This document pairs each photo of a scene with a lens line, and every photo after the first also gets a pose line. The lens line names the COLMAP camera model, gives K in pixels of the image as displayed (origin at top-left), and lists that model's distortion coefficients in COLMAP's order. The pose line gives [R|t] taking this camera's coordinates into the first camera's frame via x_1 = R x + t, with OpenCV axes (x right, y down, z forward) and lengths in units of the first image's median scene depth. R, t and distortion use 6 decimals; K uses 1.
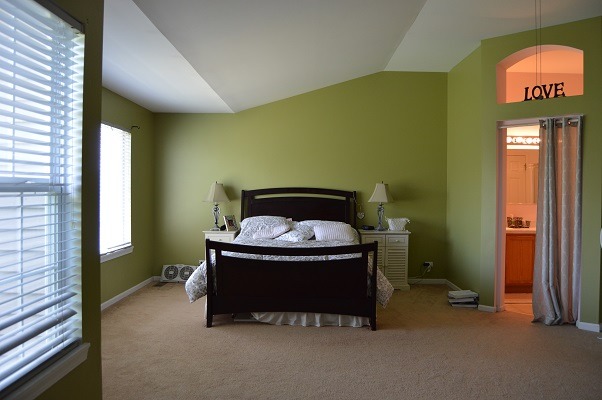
lens RADIAL K [[475.1, 0, 304.0], [0, 475.1, 199.2], [0, 0, 1]] dist [-0.099196, 0.045013]
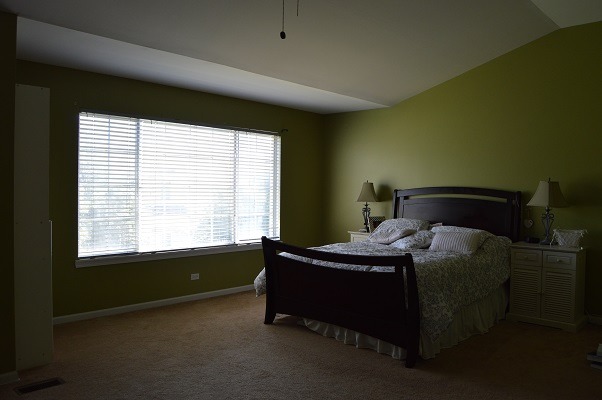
lens RADIAL K [[475.1, 0, 304.0], [0, 475.1, 199.2], [0, 0, 1]] dist [-0.099196, 0.045013]
pose [[0.728922, 0.014404, -0.684445, 0.535868], [-0.017392, 0.999846, 0.002520, 0.000235], [0.684376, 0.010067, 0.729060, 0.307420]]
